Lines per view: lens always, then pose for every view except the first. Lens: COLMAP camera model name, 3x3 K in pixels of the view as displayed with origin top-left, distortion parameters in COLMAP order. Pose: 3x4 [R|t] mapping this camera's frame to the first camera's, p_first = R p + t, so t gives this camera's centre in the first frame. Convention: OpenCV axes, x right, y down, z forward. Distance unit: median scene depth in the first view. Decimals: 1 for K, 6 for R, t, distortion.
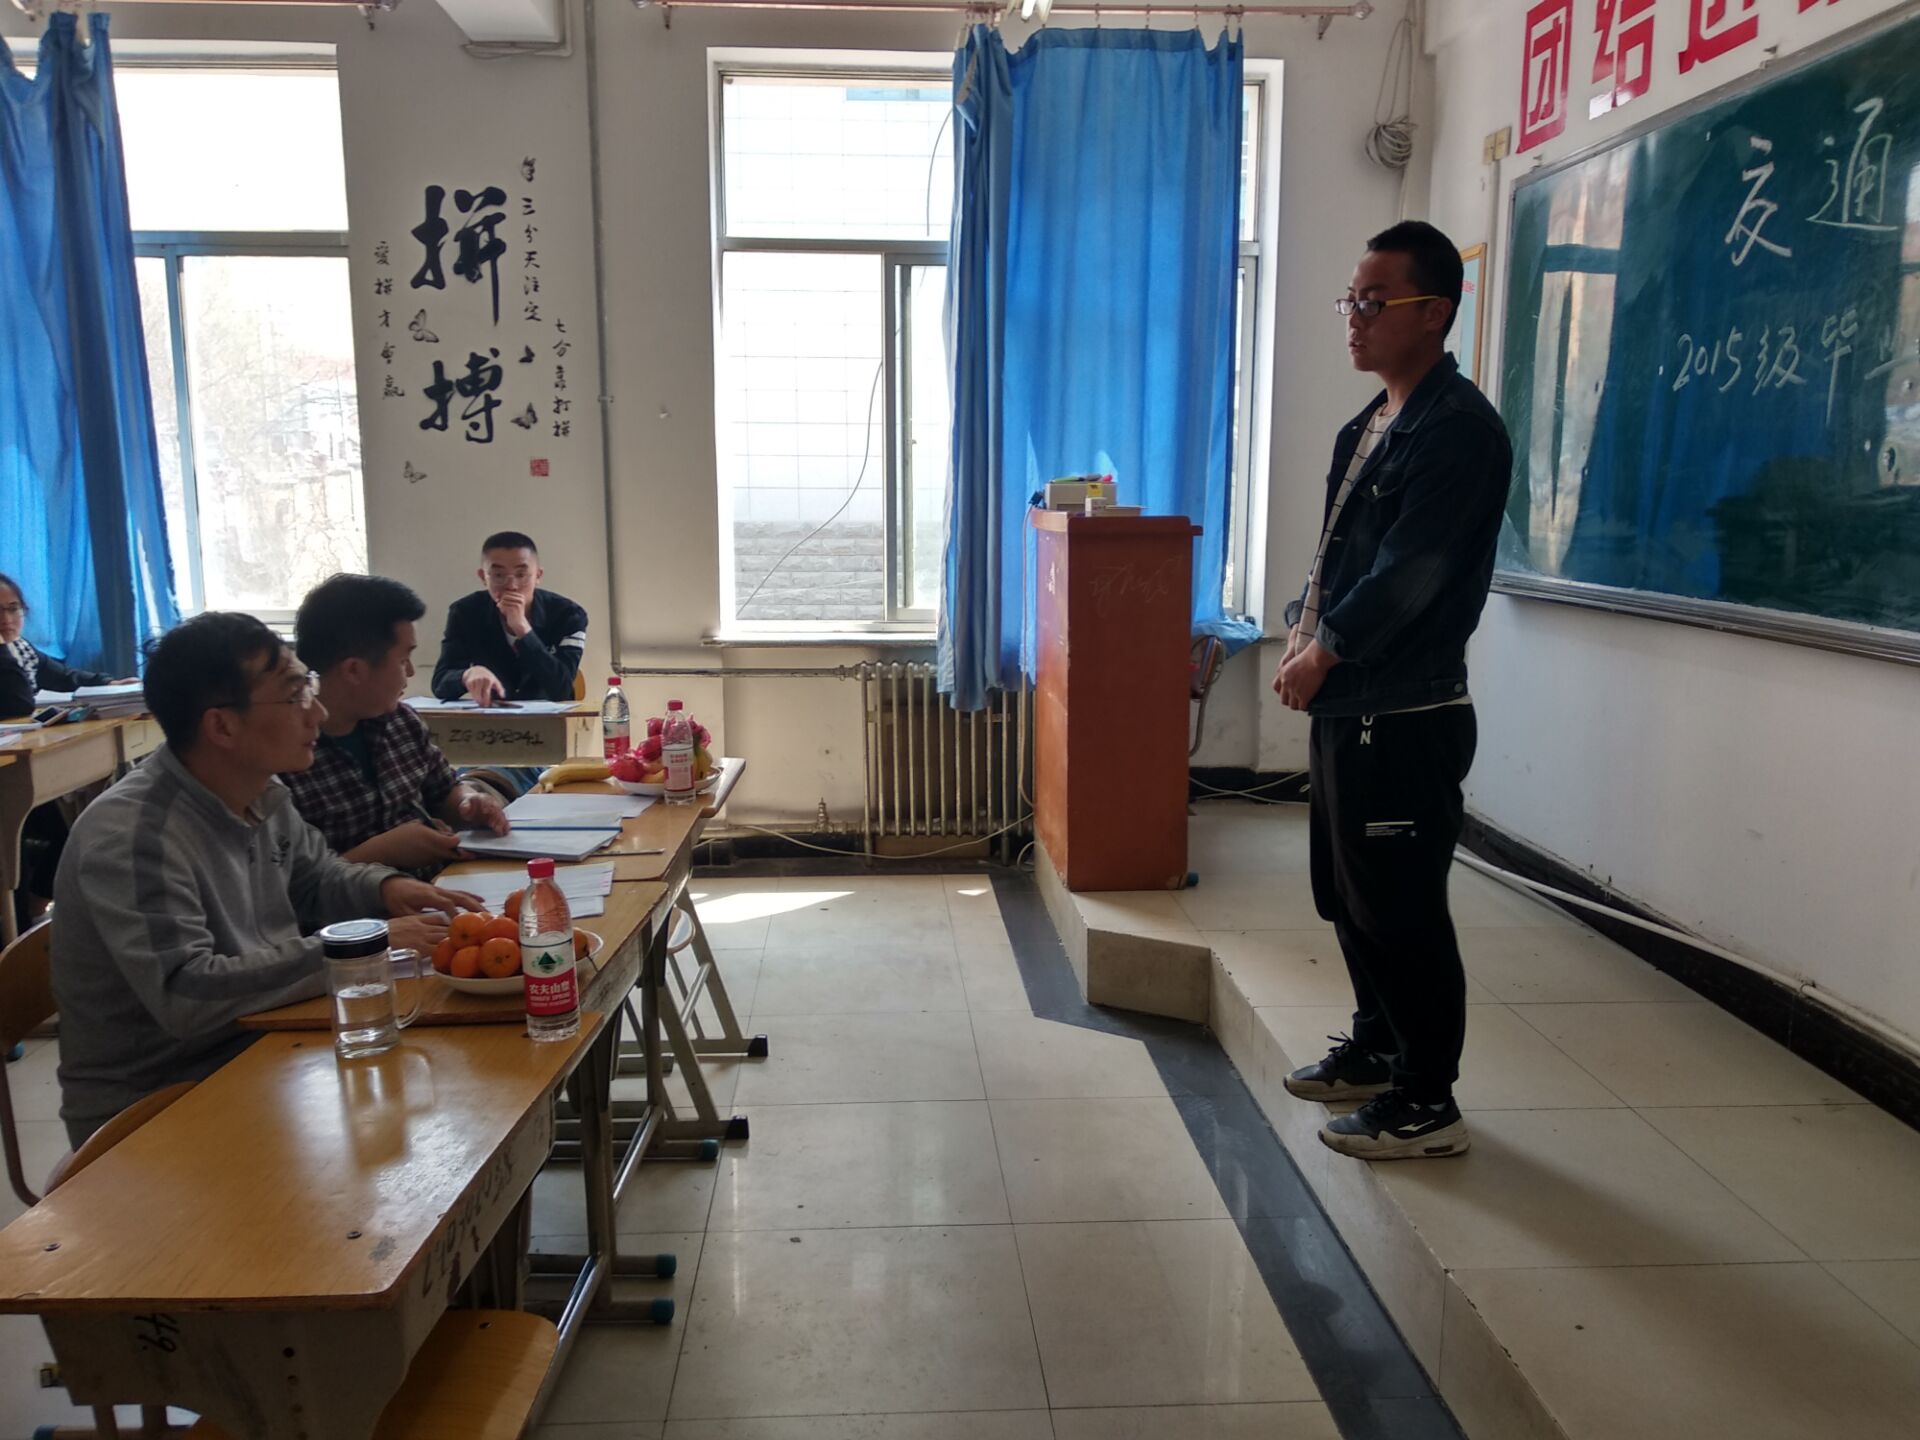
lens RADIAL K [[1477.5, 0, 958.5], [0, 1477.5, 728.6], [0, 0, 1]] dist [-0.003187, -0.006245]
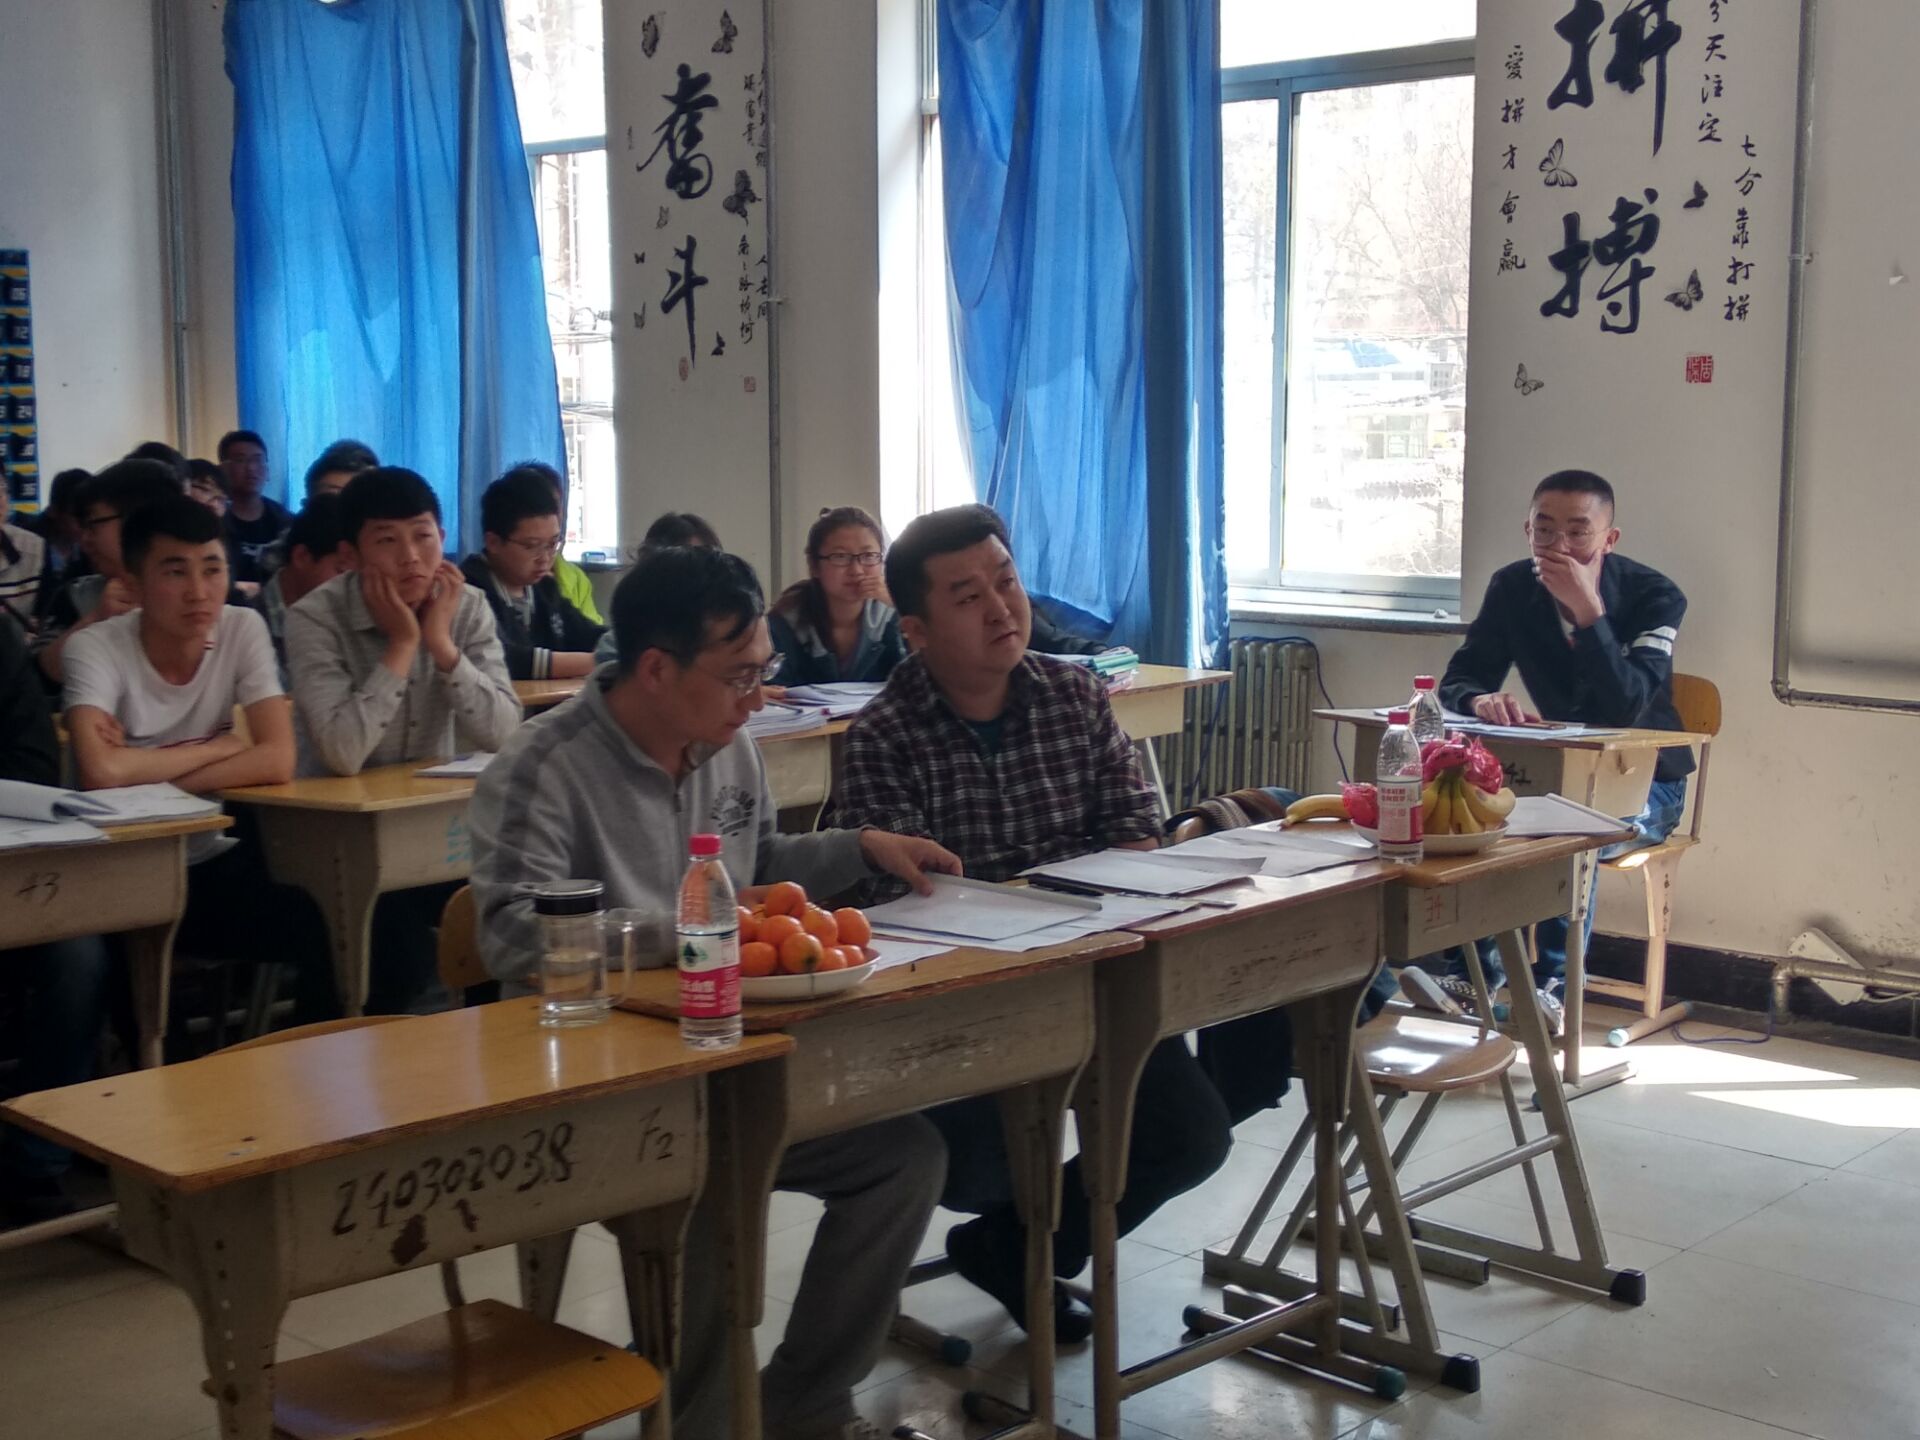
lens RADIAL K [[2488.0, 0, 960.0], [0, 2488.0, 720.0], [0, 0, 1]] dist [0.009863, -0.019409]
pose [[0.681504, 0.085473, -0.726806, 0.300293], [-0.110066, 0.993830, 0.013671, -0.004999], [0.723490, 0.070680, 0.686707, 0.037097]]
